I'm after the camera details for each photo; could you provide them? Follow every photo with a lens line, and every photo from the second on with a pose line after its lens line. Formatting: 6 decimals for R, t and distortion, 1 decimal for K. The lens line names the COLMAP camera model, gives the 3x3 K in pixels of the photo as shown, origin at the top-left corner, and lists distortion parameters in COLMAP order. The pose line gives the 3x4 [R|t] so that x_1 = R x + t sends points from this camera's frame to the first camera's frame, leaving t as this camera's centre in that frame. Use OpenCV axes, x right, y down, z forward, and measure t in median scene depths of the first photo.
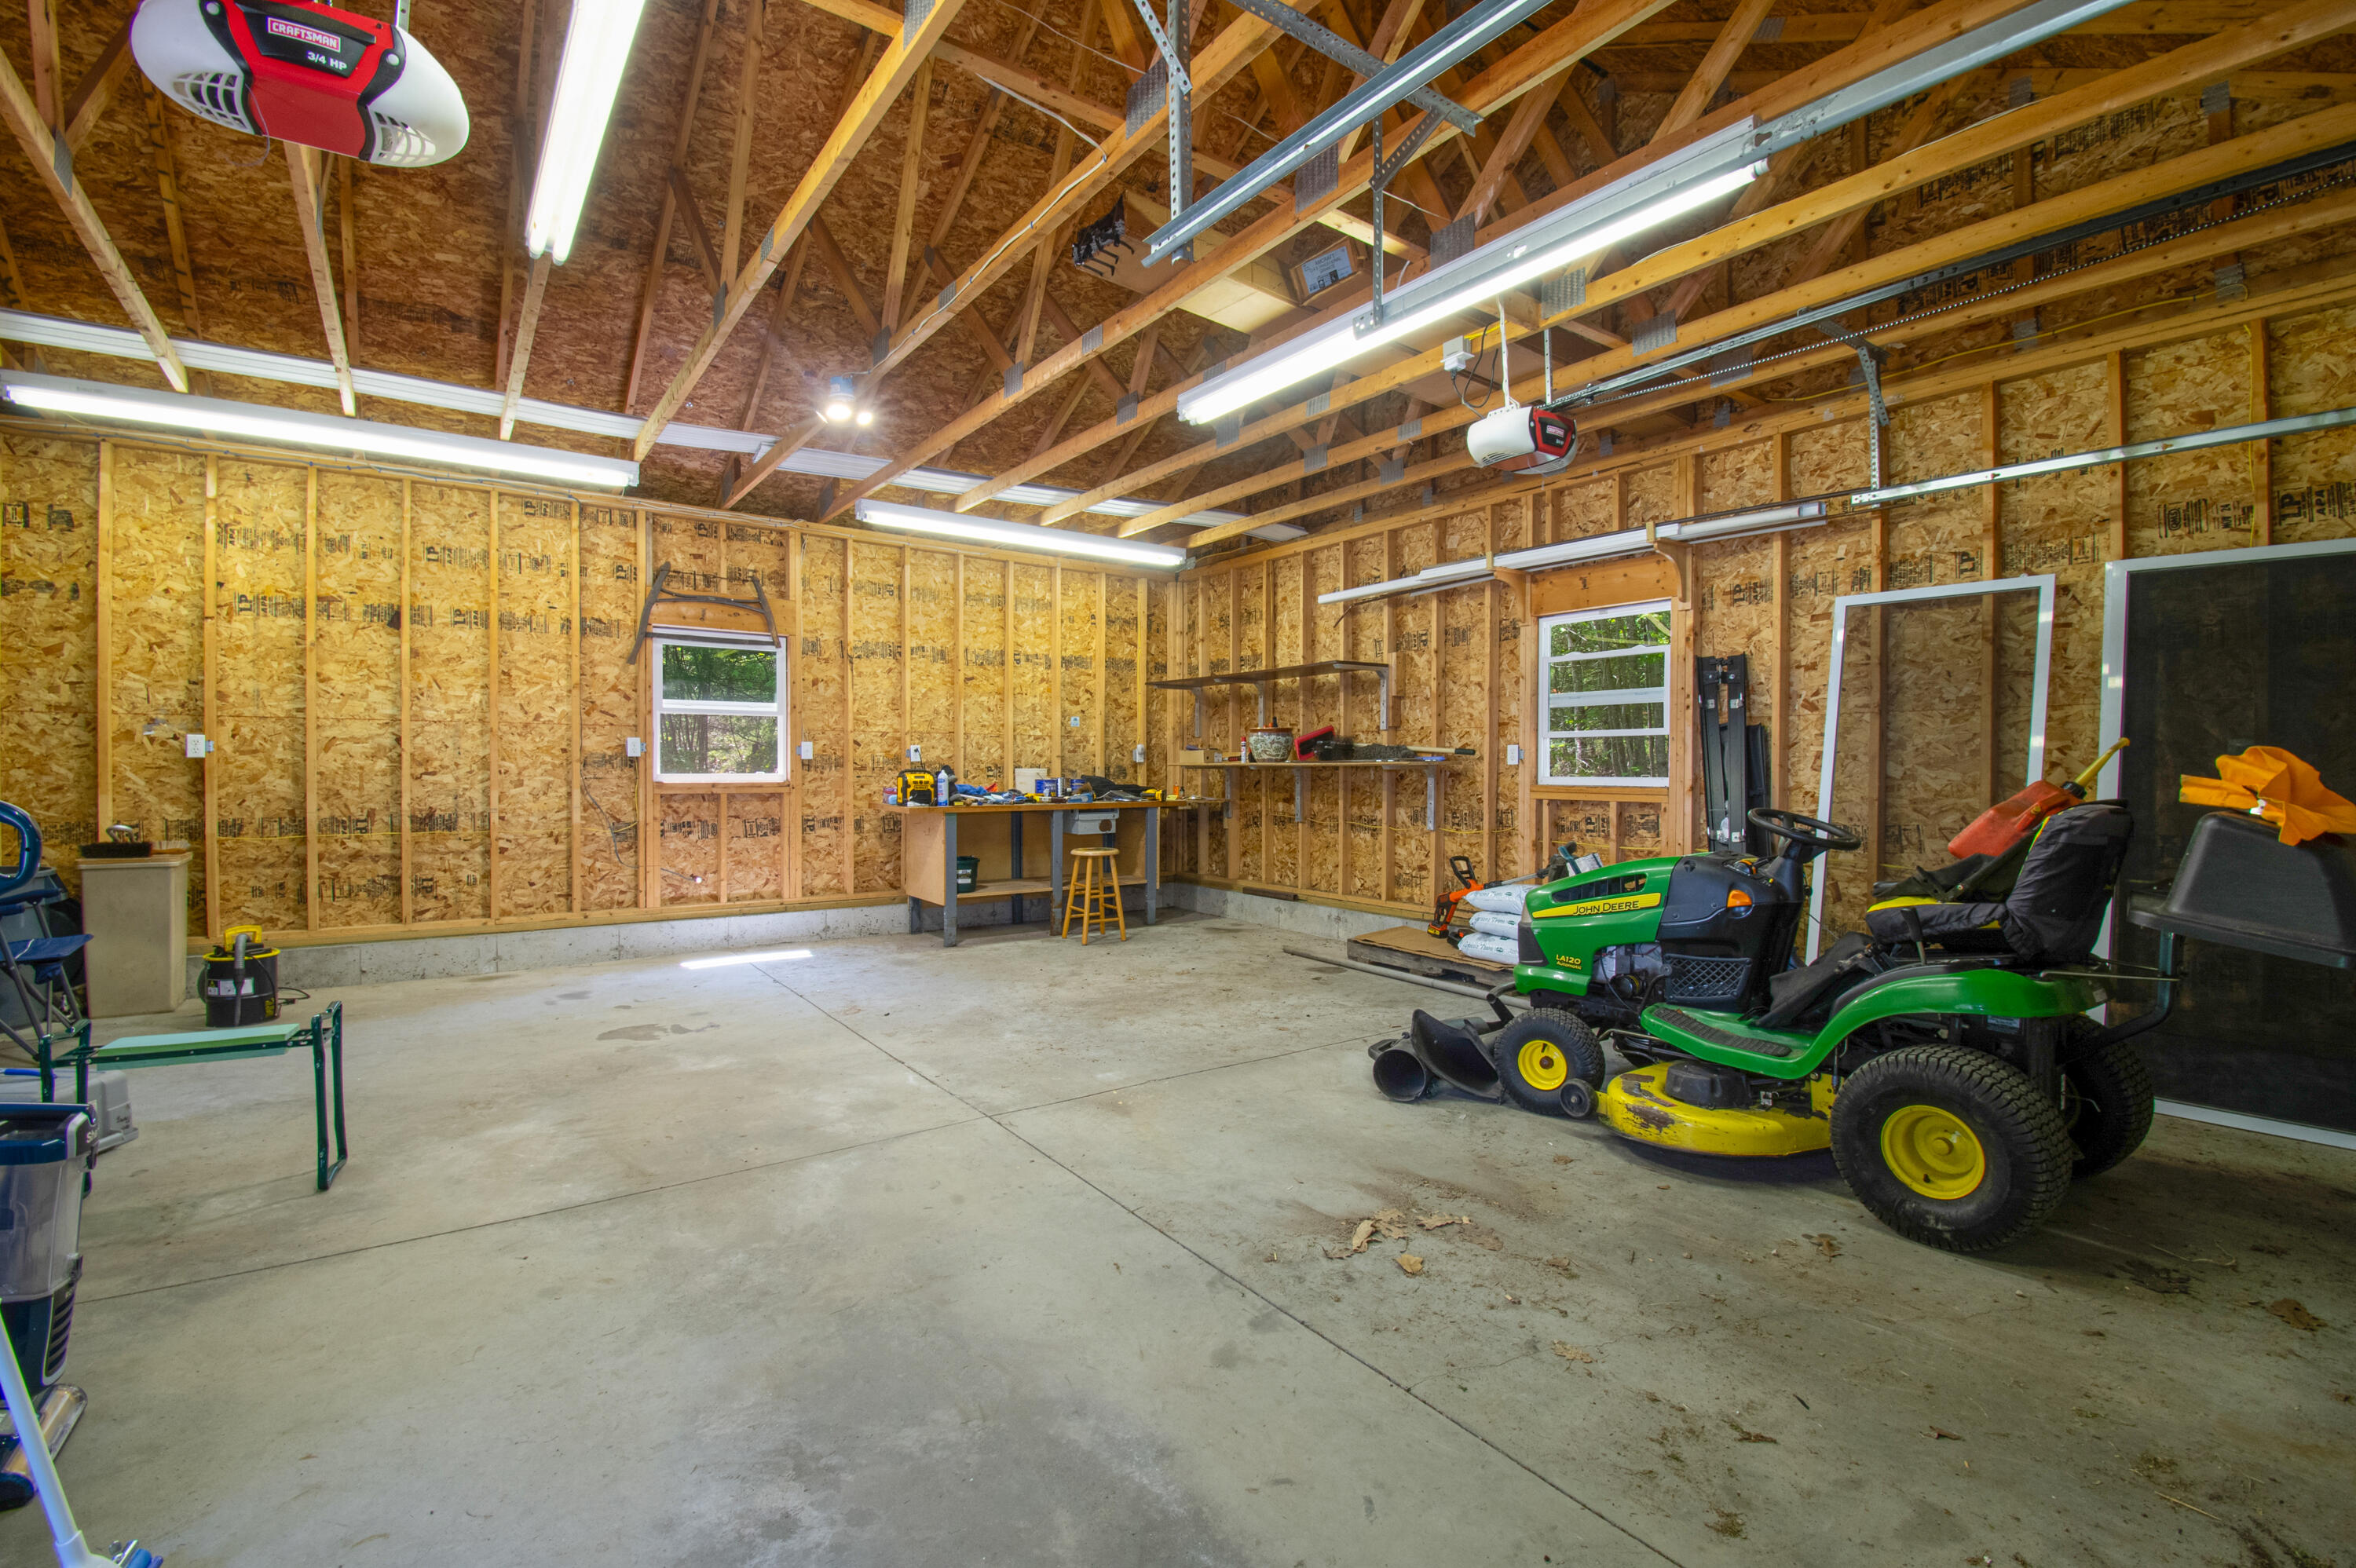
lens RADIAL K [[1032.9, 0, 1178.0], [0, 1032.9, 784.0], [0, 0, 1]] dist [0.018811, -0.019104]
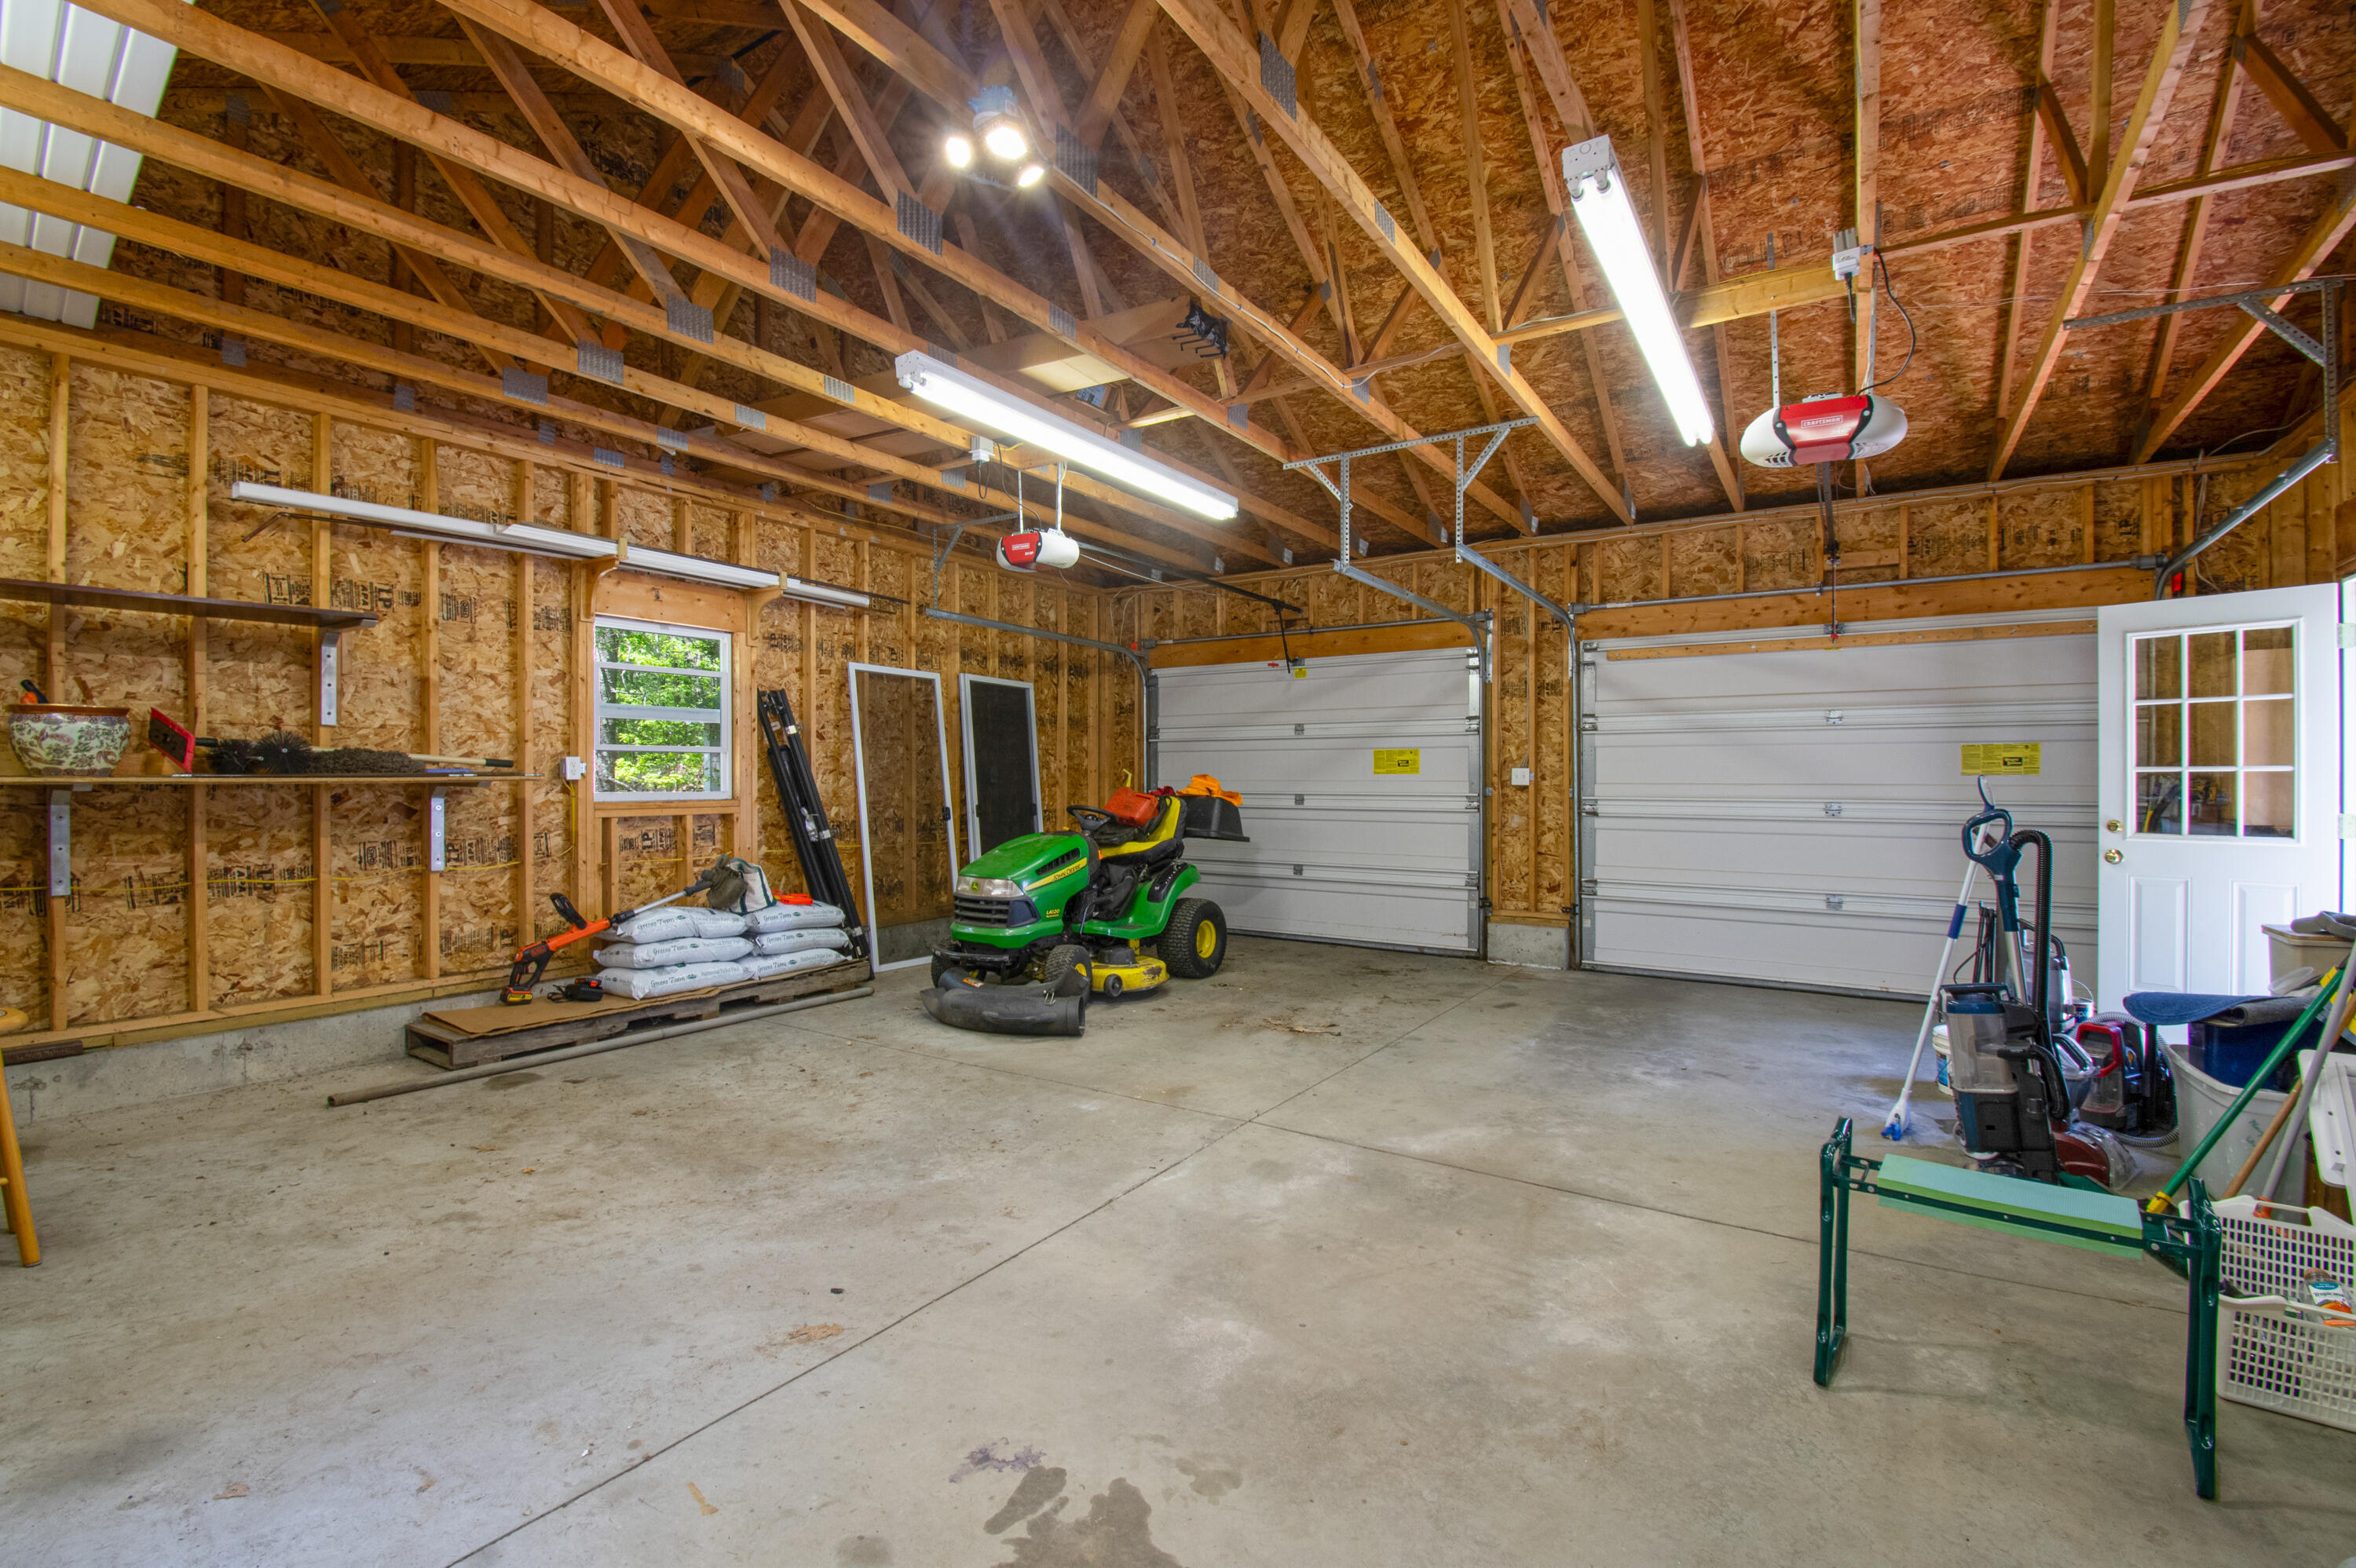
lens RADIAL K [[1032.9, 0, 1178.0], [0, 1032.9, 784.0], [0, 0, 1]] dist [0.018811, -0.019104]
pose [[-0.361015, -0.011260, 0.932492, -1.063001], [0.012798, 0.999773, 0.017027, -0.037466], [-0.932472, 0.018081, -0.360789, 1.349840]]
